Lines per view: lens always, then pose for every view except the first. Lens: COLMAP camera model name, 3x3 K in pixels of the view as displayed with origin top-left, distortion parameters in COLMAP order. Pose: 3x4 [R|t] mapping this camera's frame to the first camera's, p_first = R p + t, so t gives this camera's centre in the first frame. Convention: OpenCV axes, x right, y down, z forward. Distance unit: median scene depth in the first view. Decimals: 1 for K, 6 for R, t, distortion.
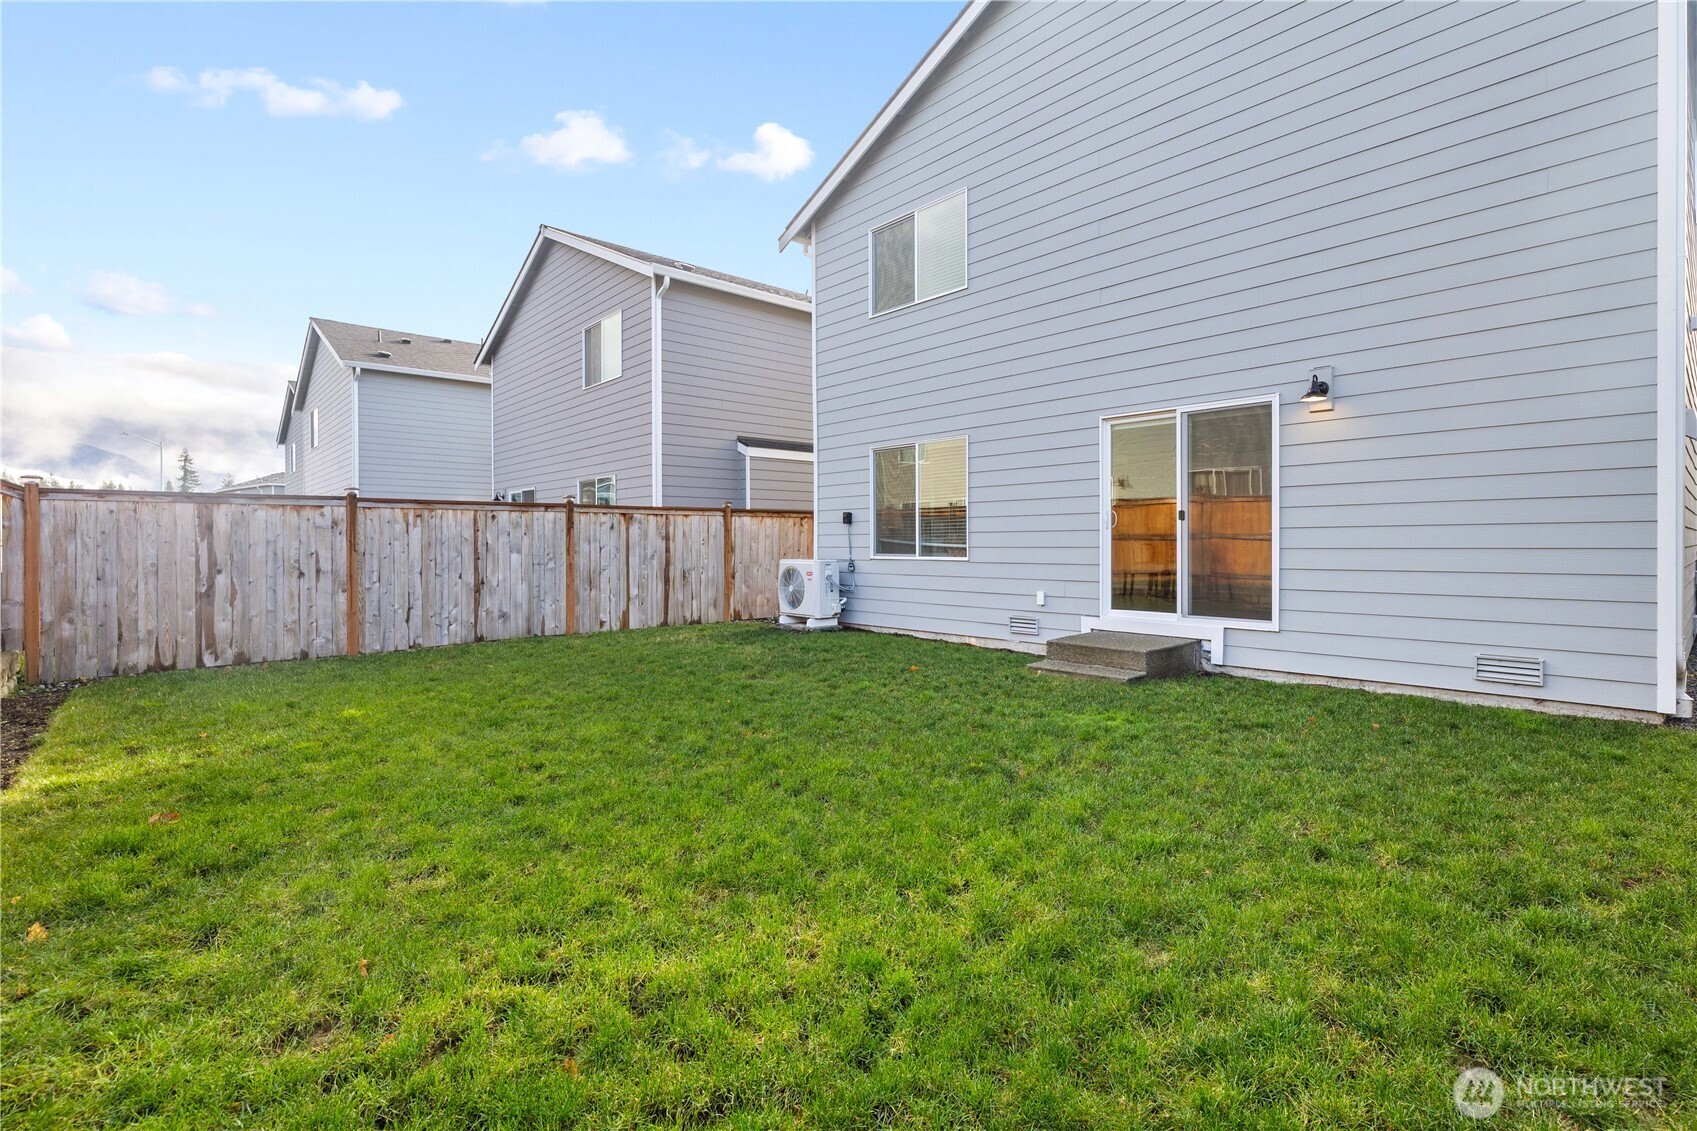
lens RADIAL K [[715.2, 0, 849.1], [0, 715.2, 551.7], [0, 0, 1]] dist [0.000491, 0.000135]
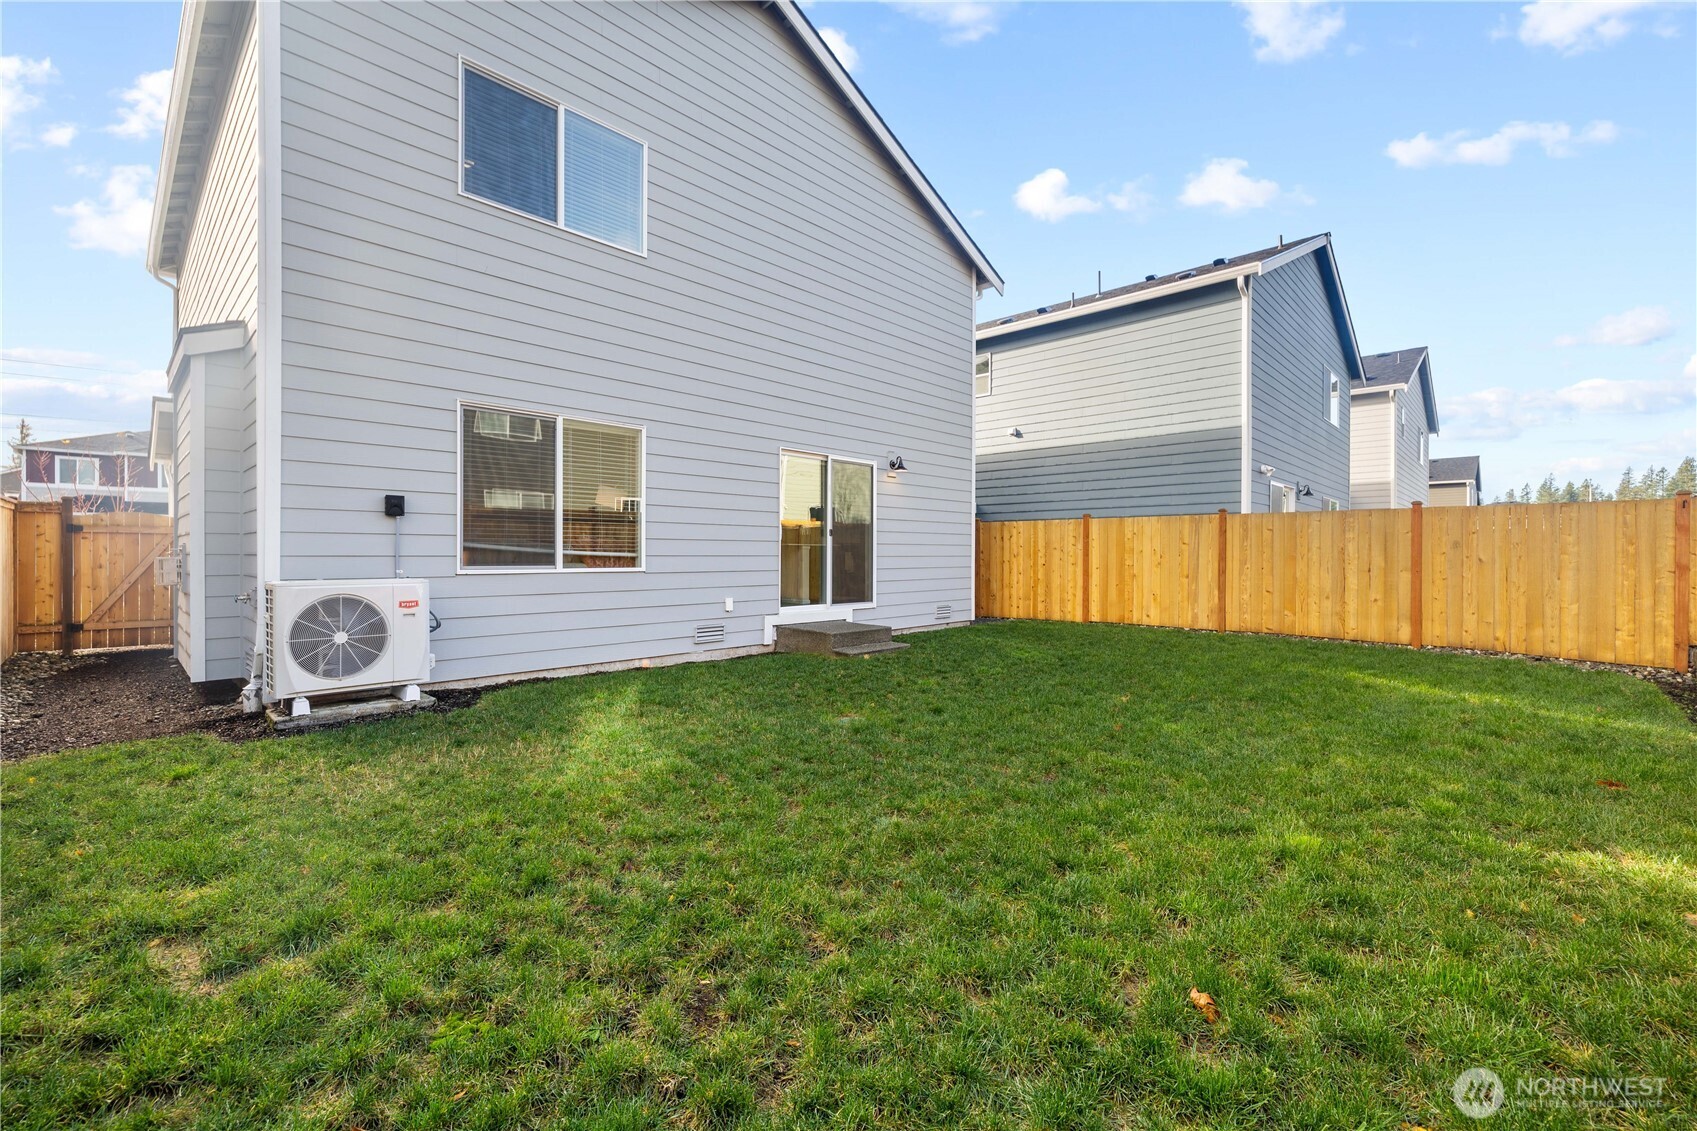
lens RADIAL K [[715.2, 0, 849.6], [0, 715.2, 554.7], [0, 0, 1]] dist [0.000491, 0.000135]
pose [[-0.048521, -0.000460, 0.998822, -0.696778], [0.005106, 0.999987, 0.000709, -0.007031], [-0.998809, 0.005134, -0.048518, 0.772084]]
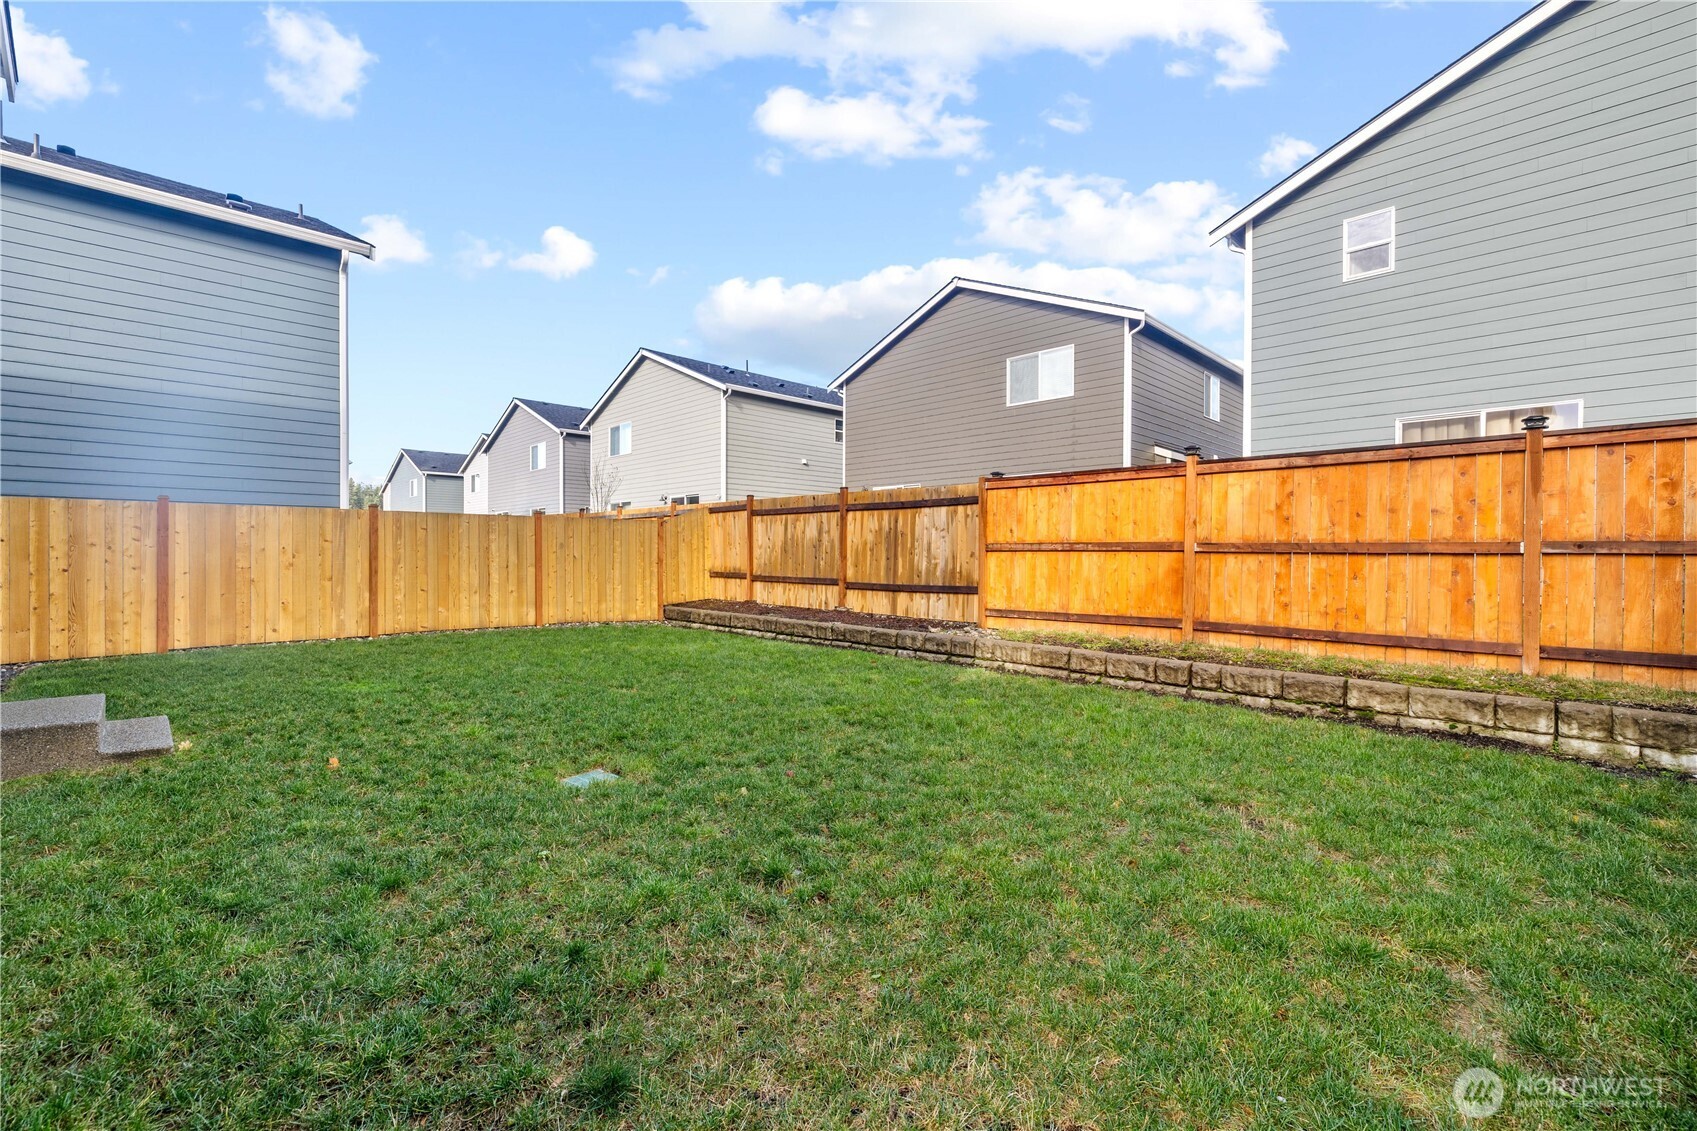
lens RADIAL K [[715.2, 0, 846.7], [0, 715.2, 560.8], [0, 0, 1]] dist [0.000491, 0.000135]
pose [[-0.999914, 0.000821, -0.013080, -0.201868], [0.000587, 0.999840, 0.017891, -0.011873], [0.013093, 0.017882, -0.999754, 1.253903]]
